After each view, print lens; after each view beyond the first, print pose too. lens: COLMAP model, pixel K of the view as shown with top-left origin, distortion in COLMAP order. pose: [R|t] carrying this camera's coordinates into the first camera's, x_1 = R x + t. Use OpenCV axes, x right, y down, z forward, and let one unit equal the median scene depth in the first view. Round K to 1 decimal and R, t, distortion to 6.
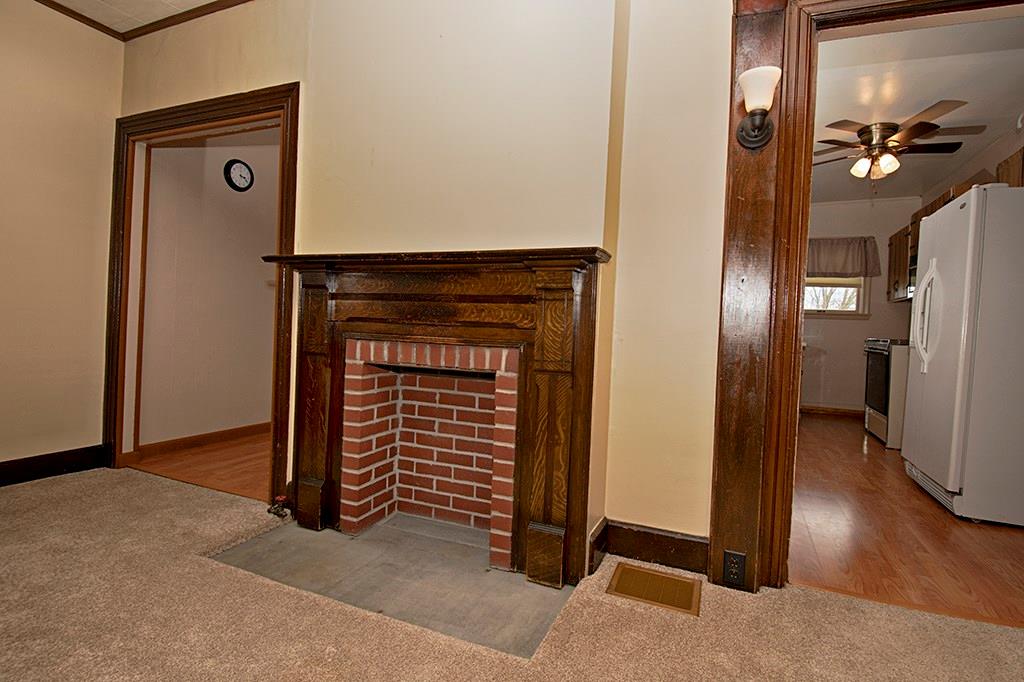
lens RADIAL K [[491.0, 0, 522.3], [0, 491.0, 332.3], [0, 0, 1]] dist [0.000398, -0.000300]
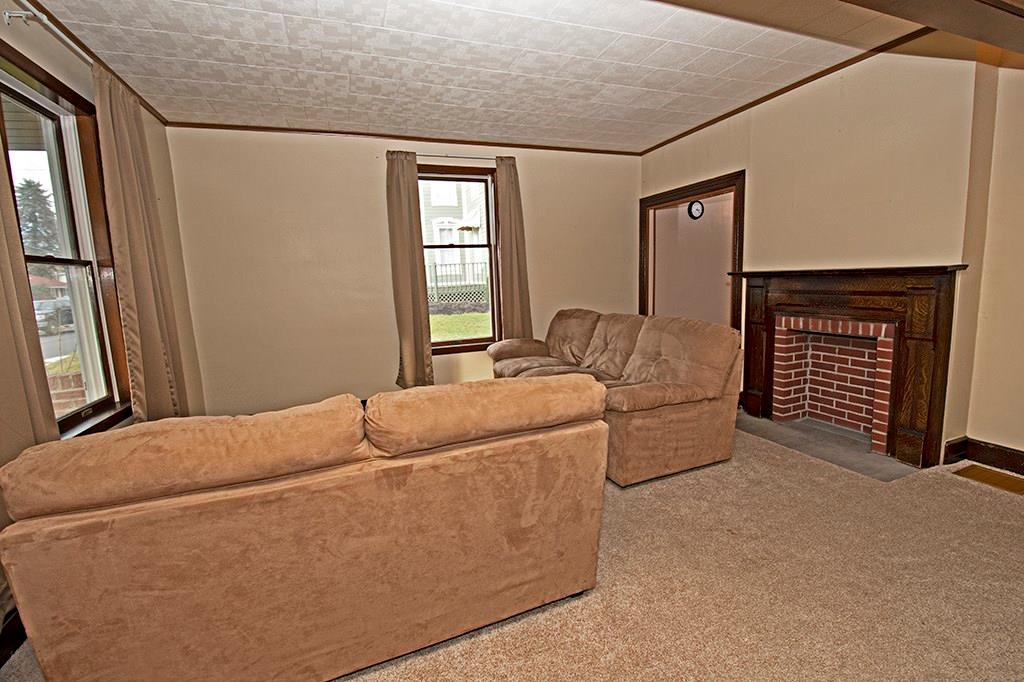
lens RADIAL K [[447.4, 0, 514.0], [0, 447.4, 333.3], [0, 0, 1]] dist [-0.020878, -0.001622]
pose [[0.682791, 0.025589, -0.730165, 0.168453], [0.057751, 0.994369, 0.088852, -0.118087], [0.728328, -0.102836, 0.677469, -0.778629]]
